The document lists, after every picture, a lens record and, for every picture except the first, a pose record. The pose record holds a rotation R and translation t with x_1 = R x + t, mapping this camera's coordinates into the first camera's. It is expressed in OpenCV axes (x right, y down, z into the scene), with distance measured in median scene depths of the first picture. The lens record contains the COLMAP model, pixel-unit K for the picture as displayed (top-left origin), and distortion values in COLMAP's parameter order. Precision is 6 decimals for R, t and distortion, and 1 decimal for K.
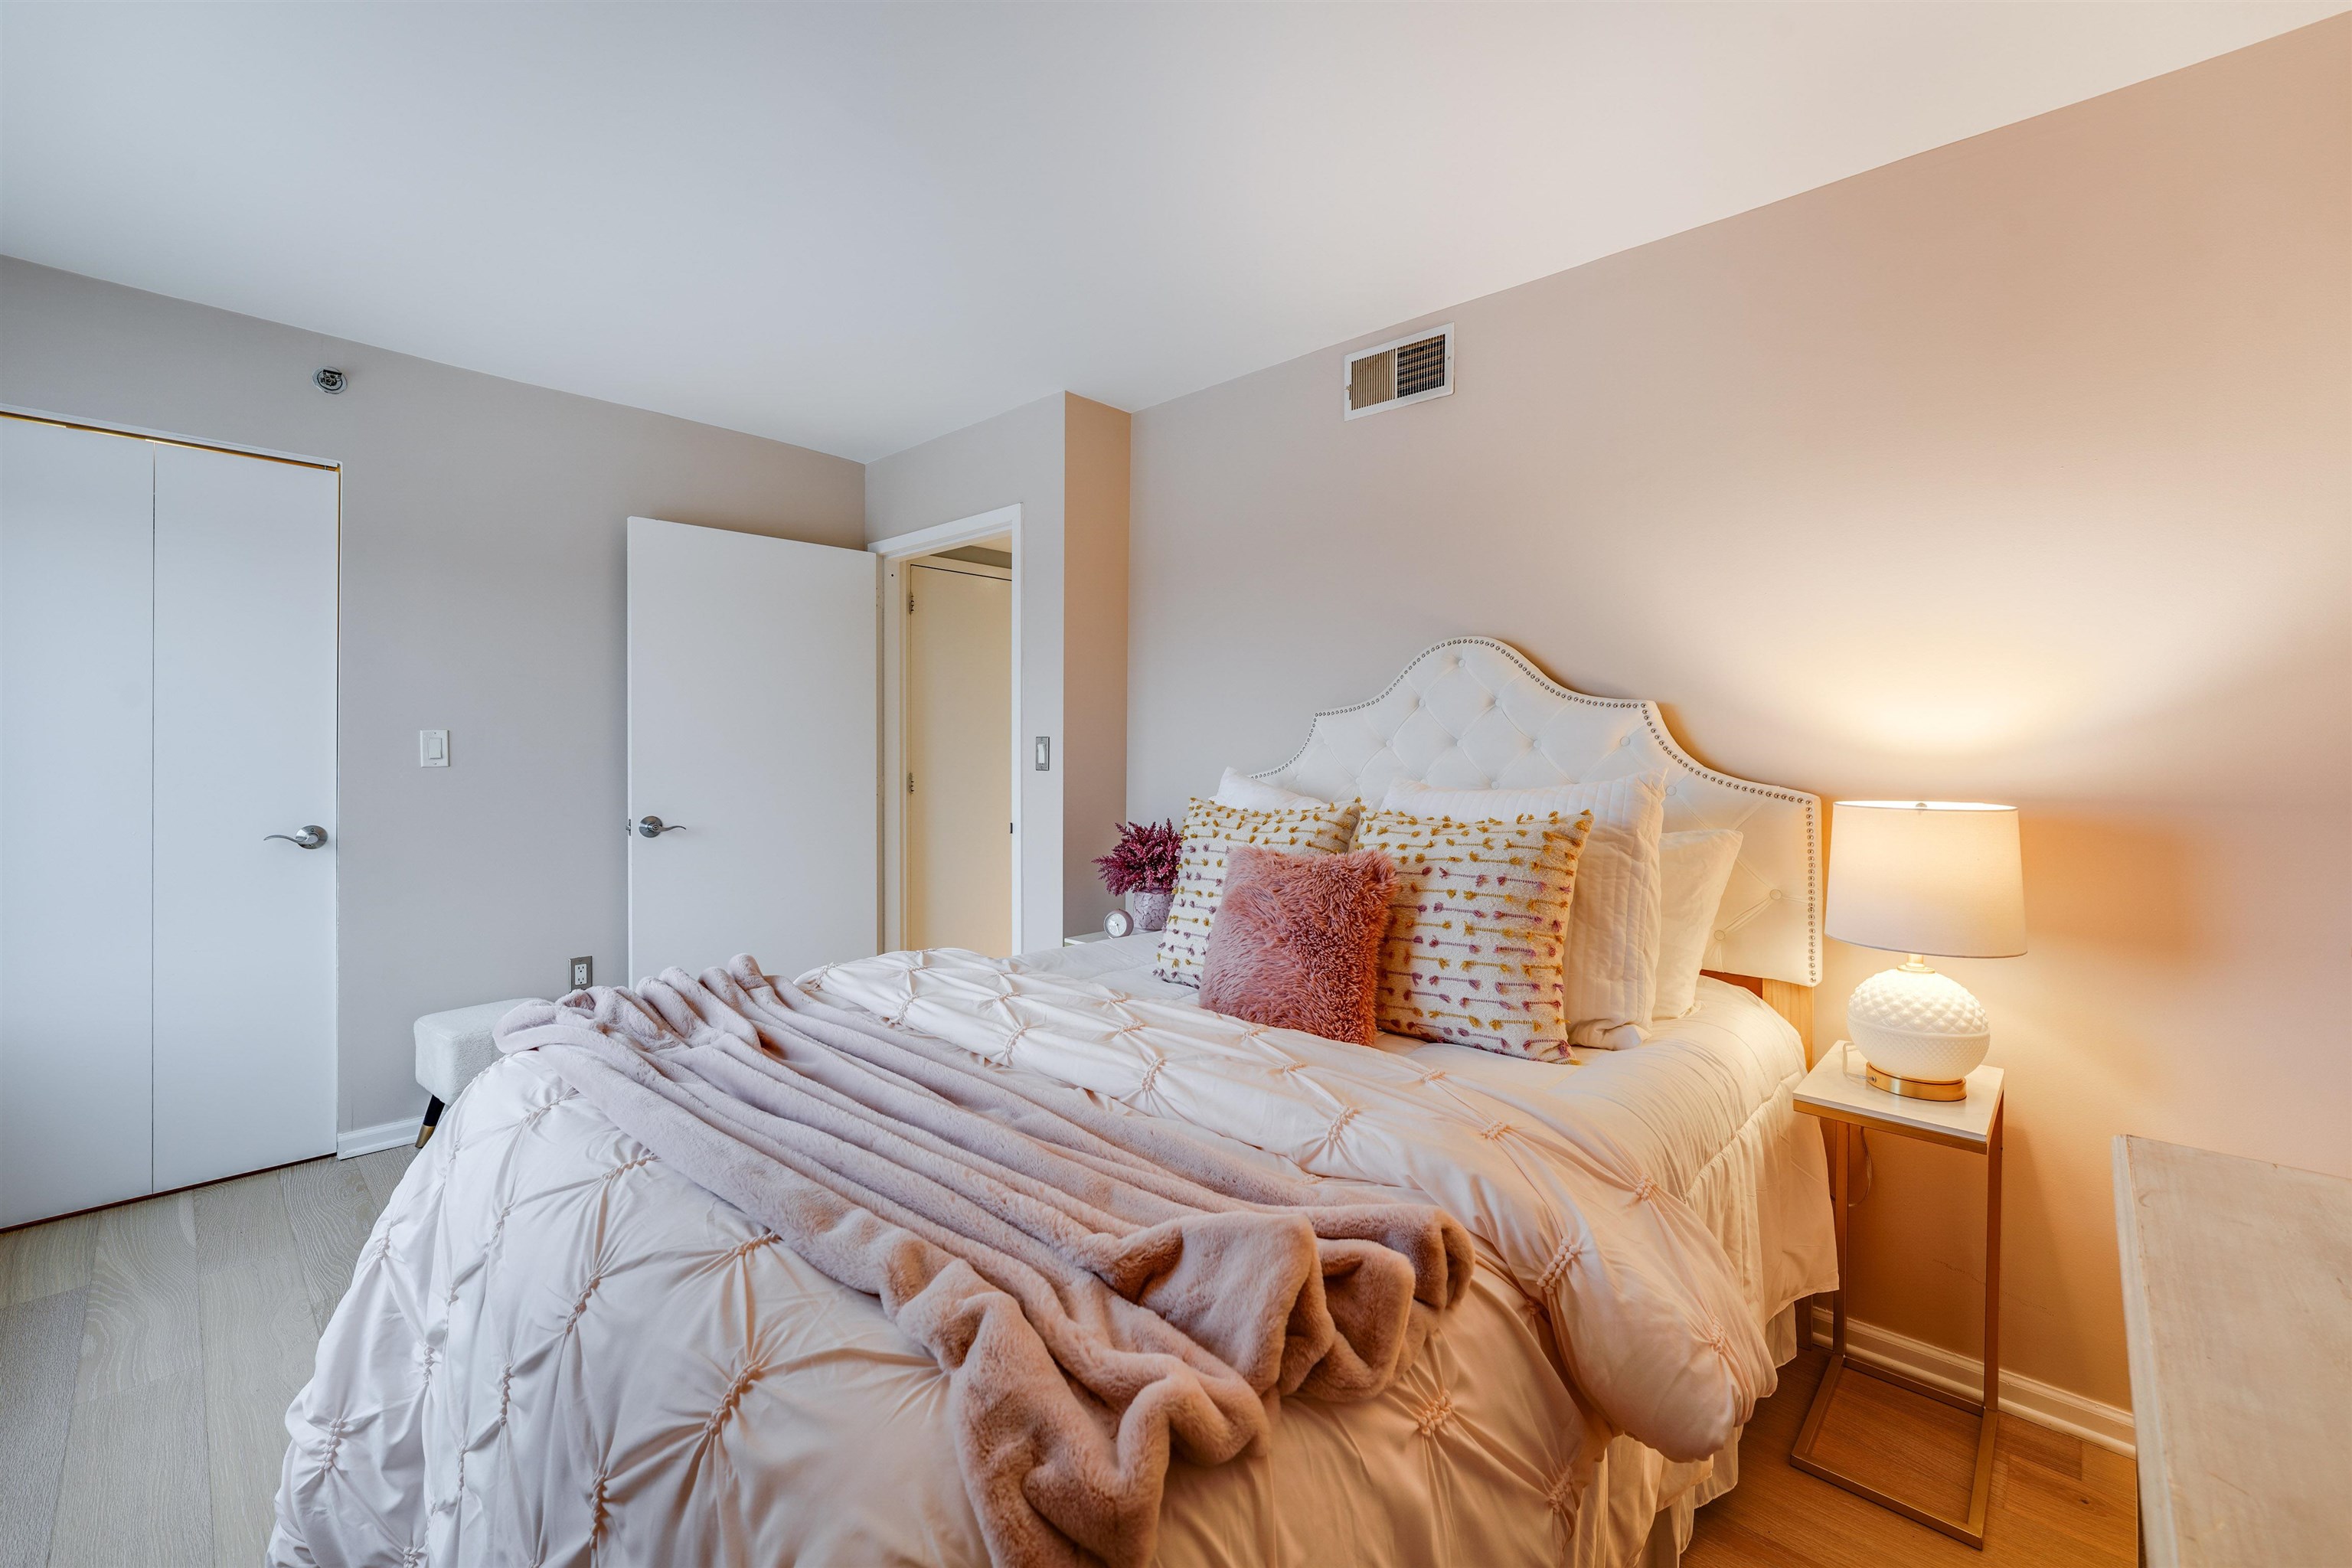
lens RADIAL K [[964.2, 0, 1171.3], [0, 964.2, 743.6], [0, 0, 1]] dist [-0.009359, 0.000825]
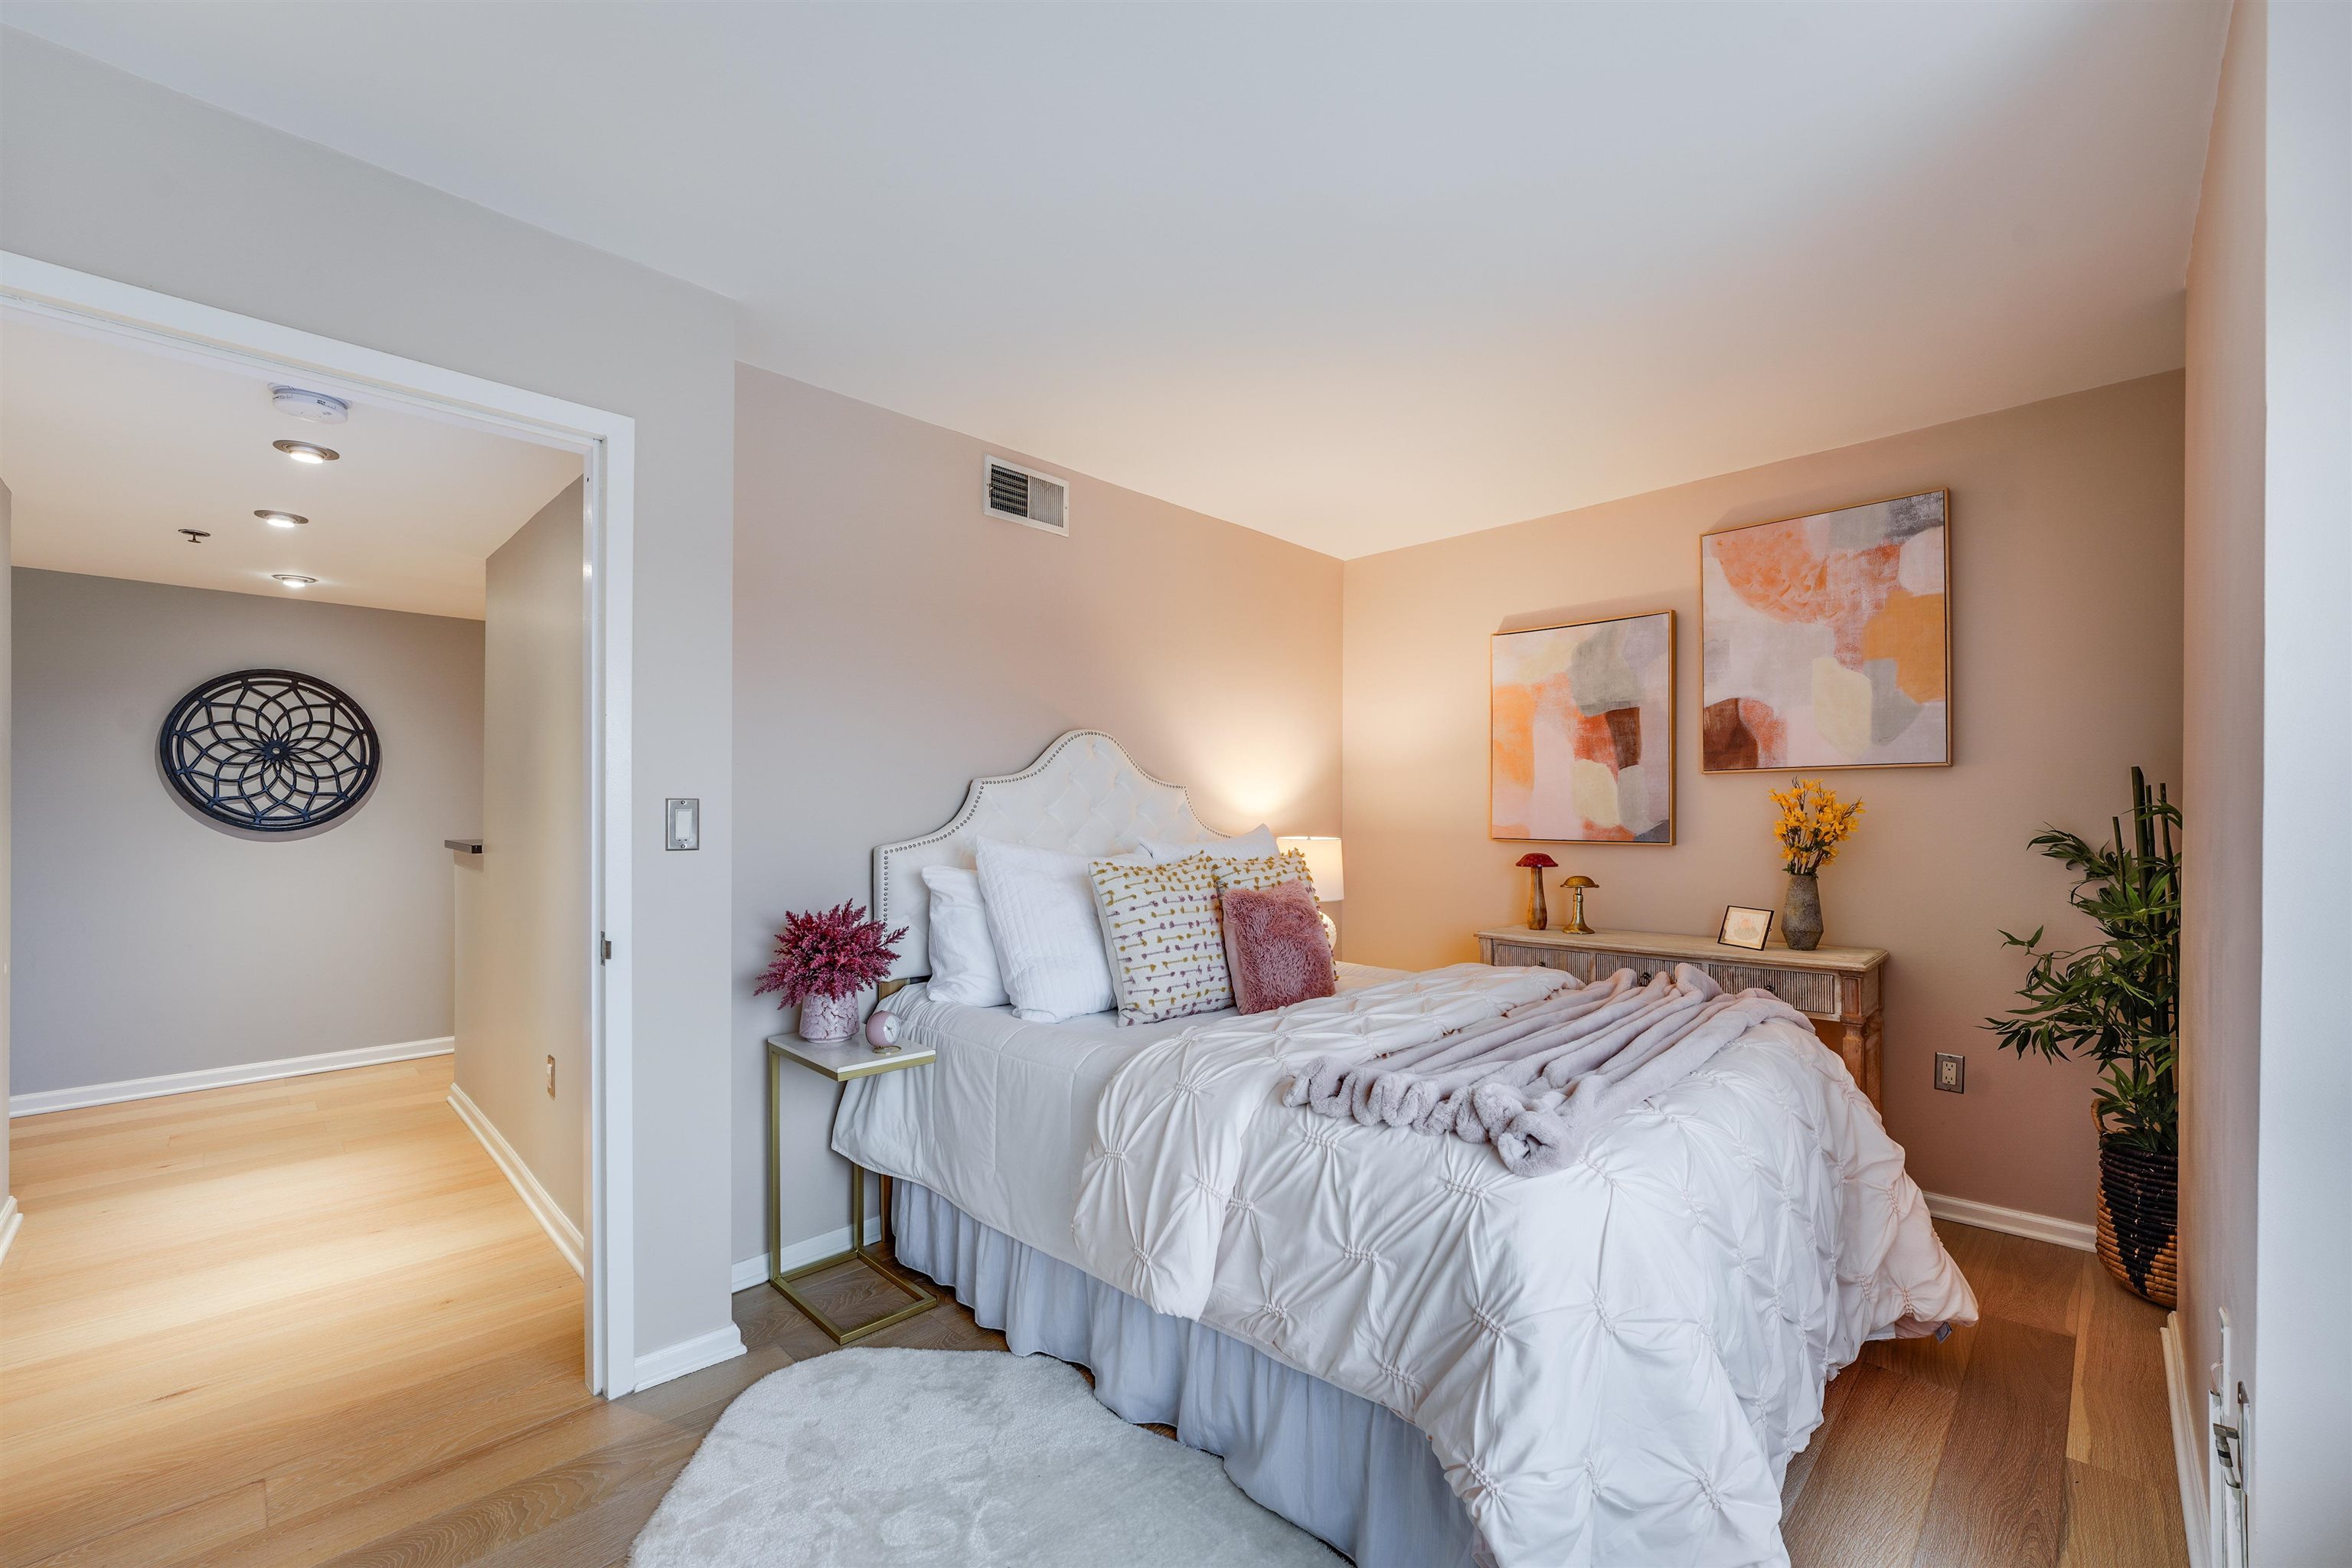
lens RADIAL K [[952.3, 0, 1176.0], [0, 952.3, 784.0], [0, 0, 1]] dist [-0.007299, 0.000011]
pose [[0.031532, 0.020087, 0.999301, -0.913951], [-0.010621, 0.999748, -0.019760, -0.009413], [-0.999446, -0.009991, 0.031738, 0.765255]]
